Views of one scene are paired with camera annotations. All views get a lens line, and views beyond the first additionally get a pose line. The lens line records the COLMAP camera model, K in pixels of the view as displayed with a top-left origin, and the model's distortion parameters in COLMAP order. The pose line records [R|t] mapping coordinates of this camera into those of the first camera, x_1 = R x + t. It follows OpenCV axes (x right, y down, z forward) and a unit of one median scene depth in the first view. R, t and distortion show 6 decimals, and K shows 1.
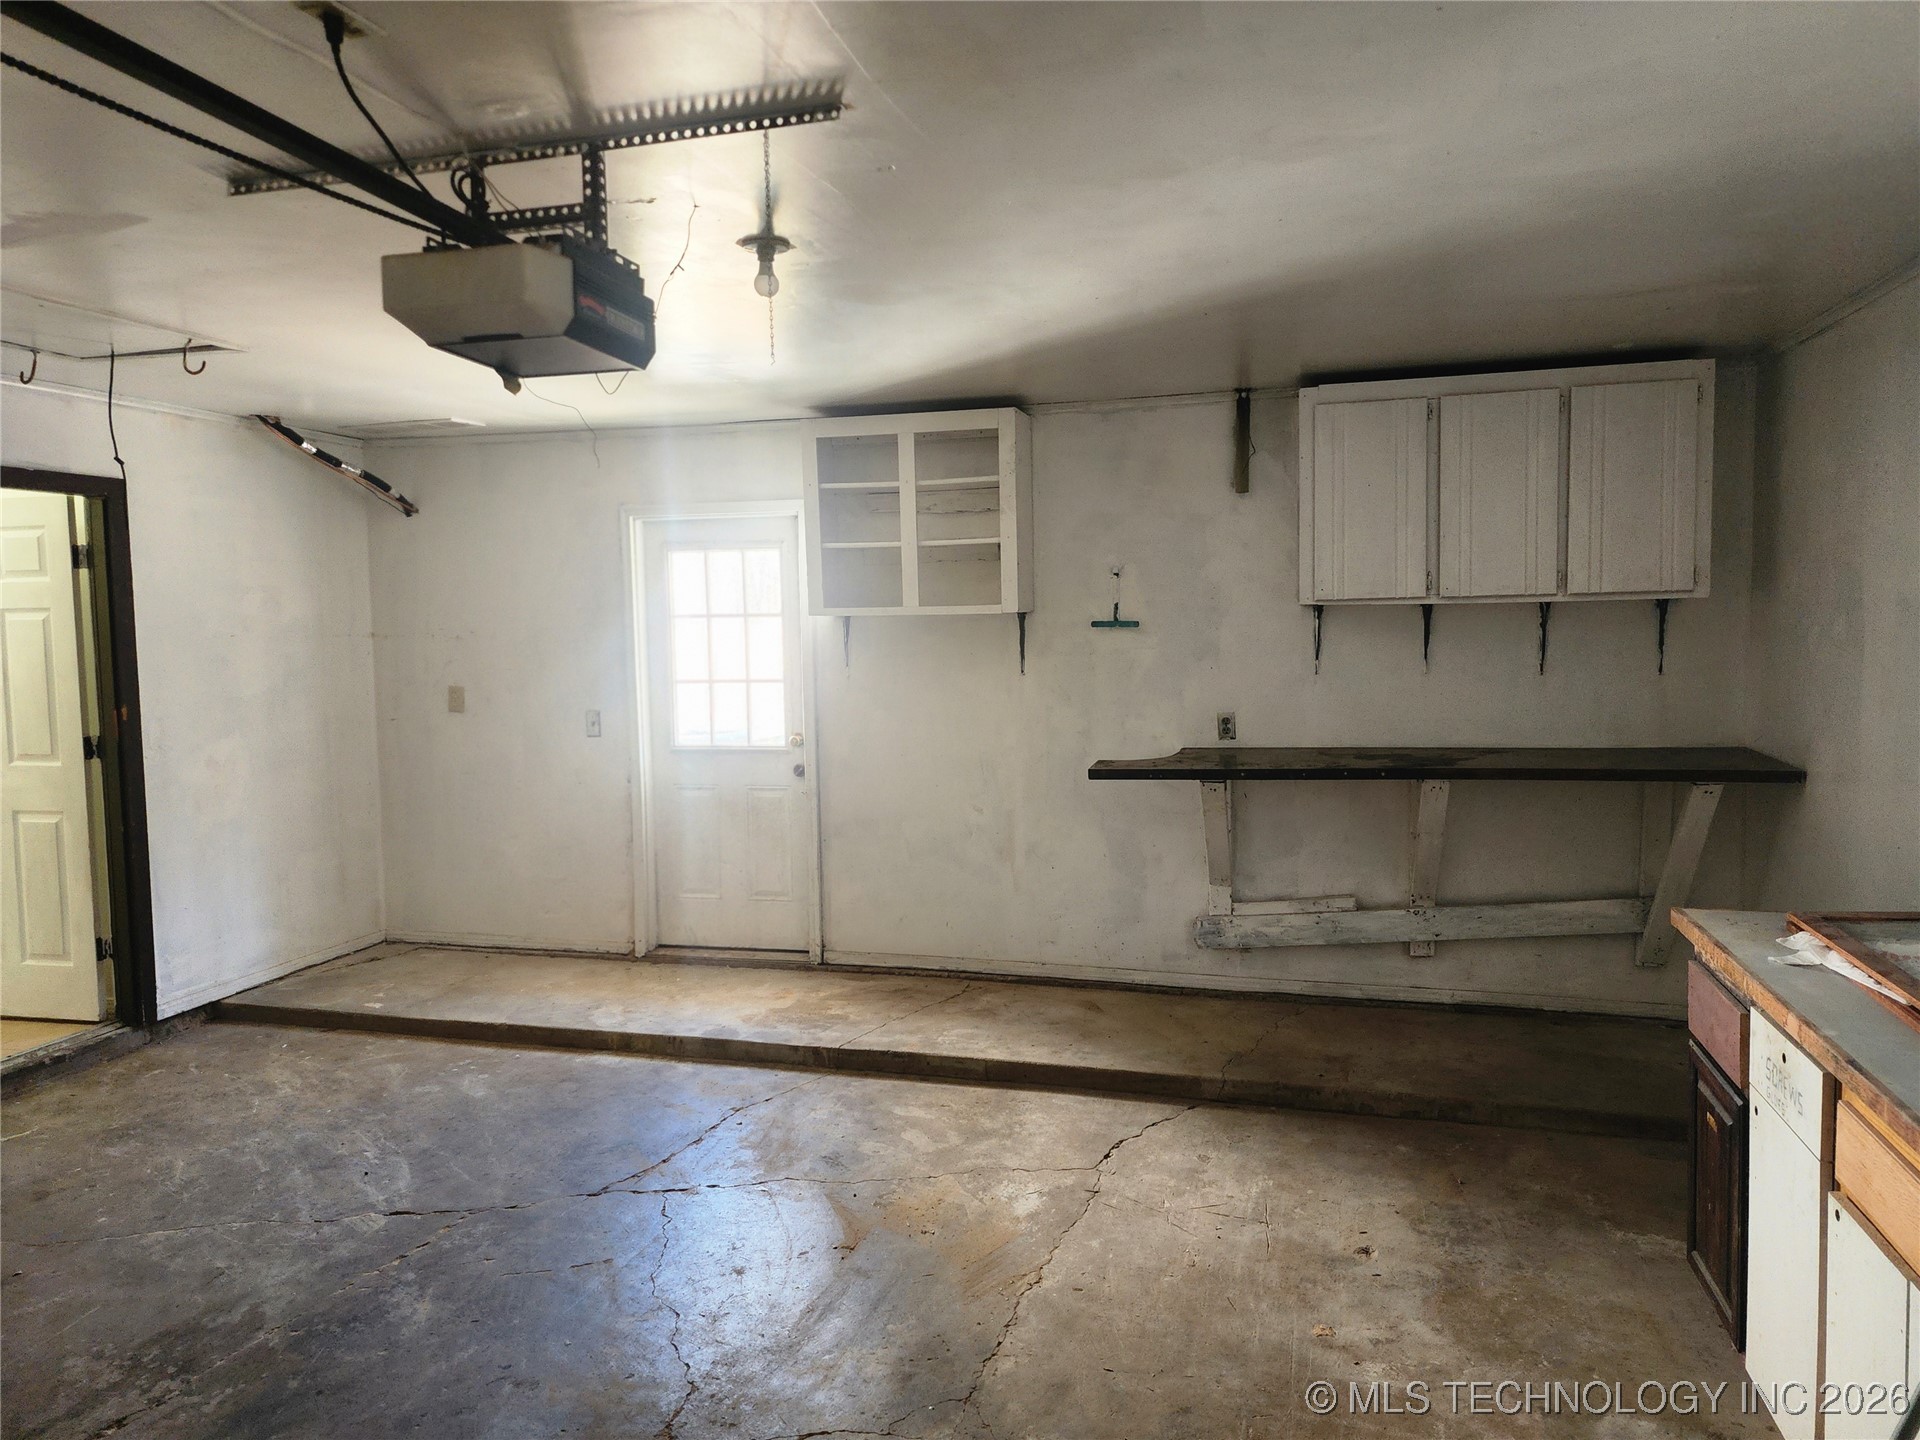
lens RADIAL K [[1290.5, 0, 970.7], [0, 1290.5, 718.5], [0, 0, 1]] dist [0.068179, -0.057479]
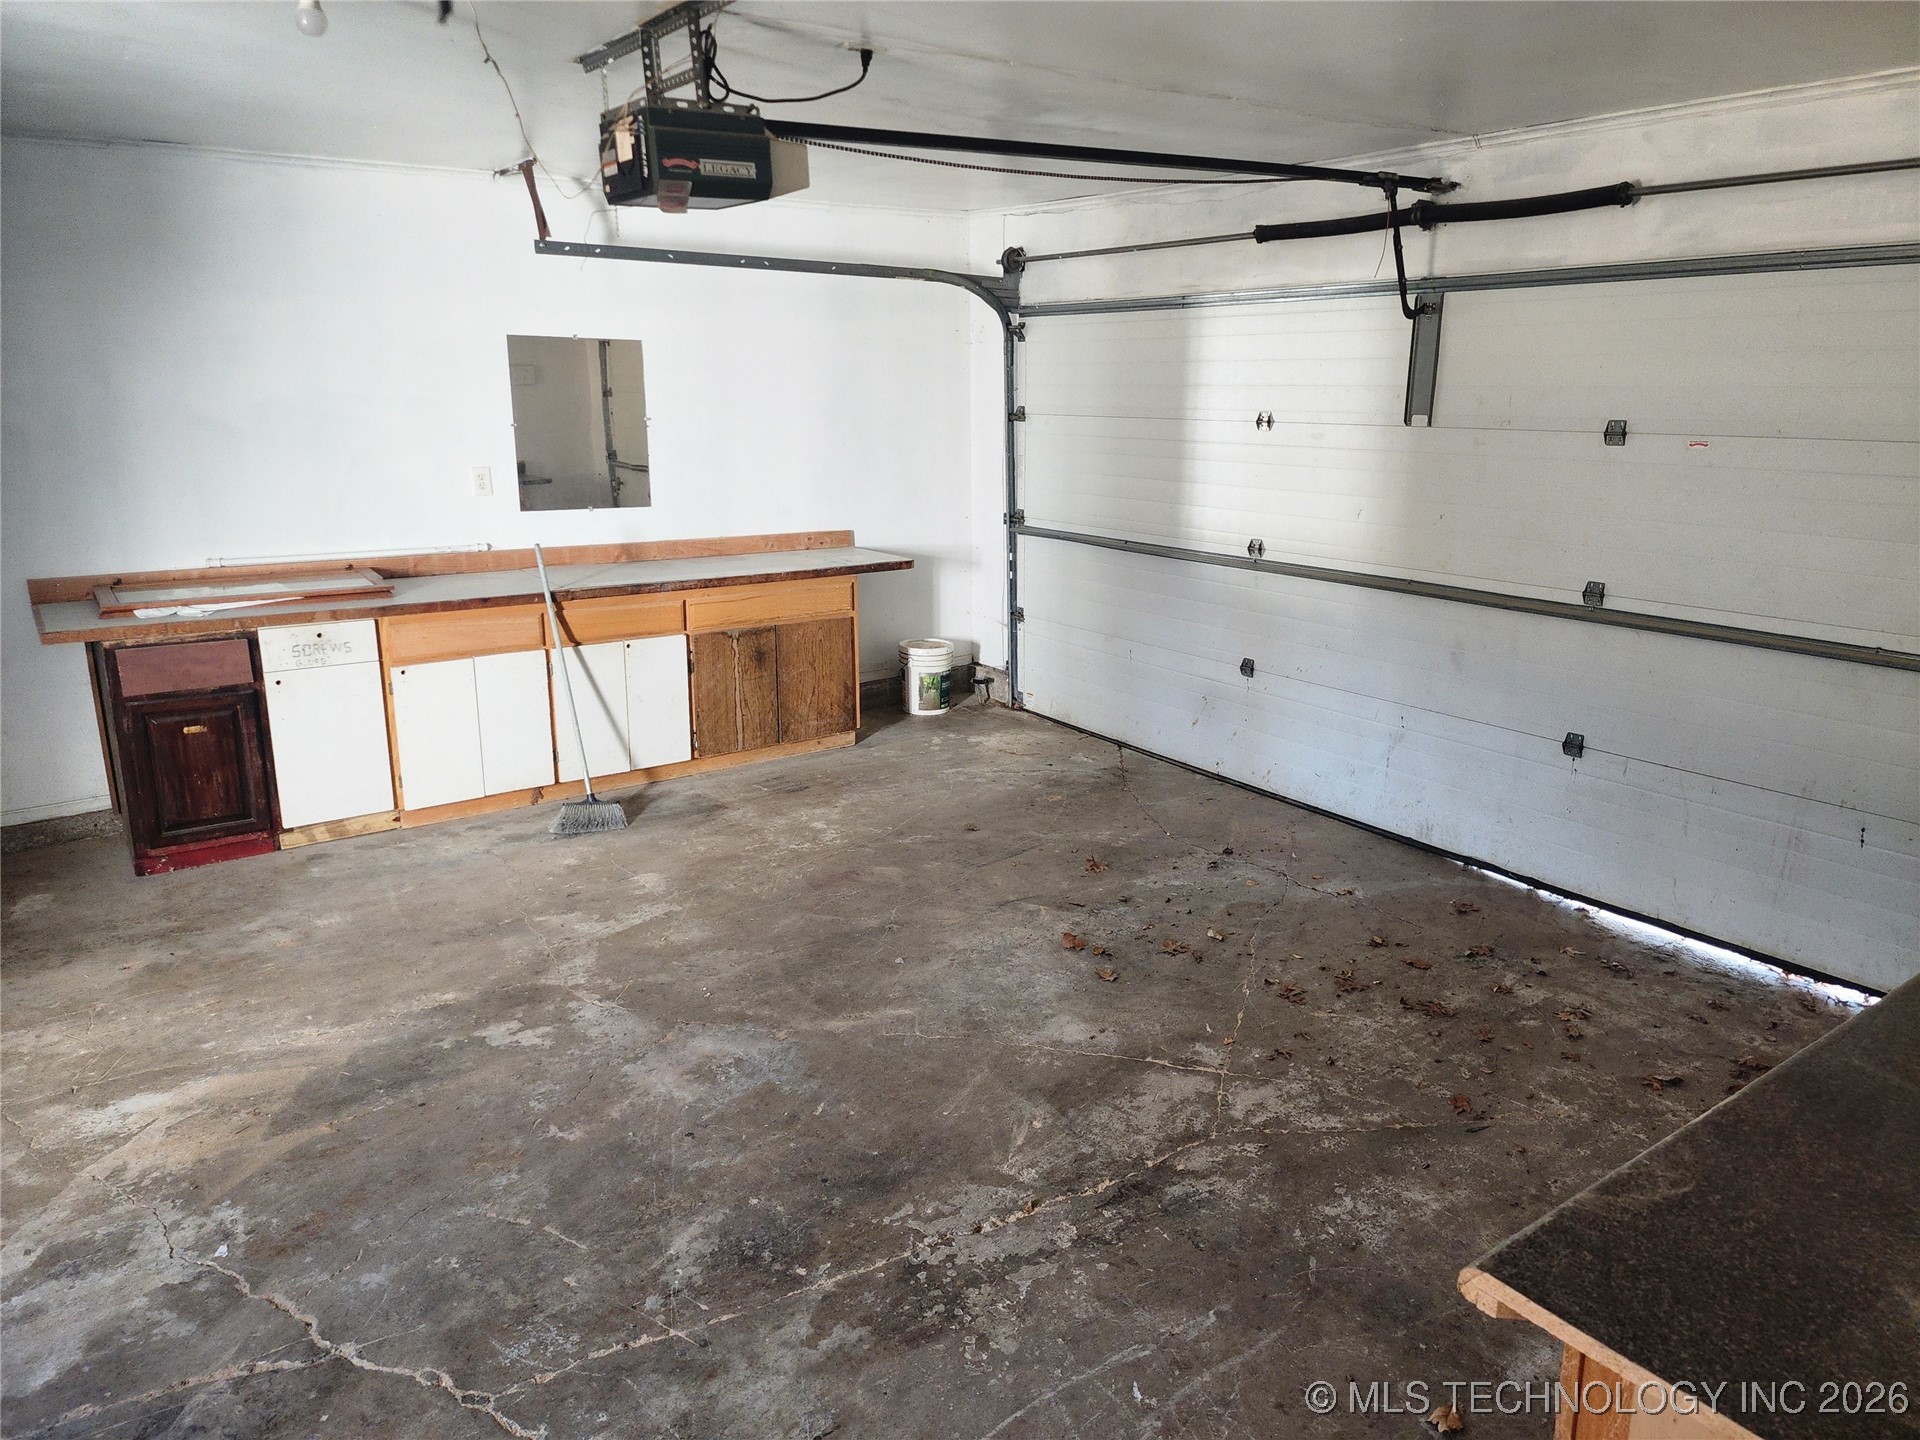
lens RADIAL K [[1290.5, 0, 970.7], [0, 1290.5, 718.5], [0, 0, 1]] dist [0.068179, -0.057479]
pose [[-0.778229, -0.151347, 0.609470, -1.053980], [0.058971, 0.948622, 0.310868, -0.137422], [-0.625206, 0.277867, -0.729320, 1.434786]]
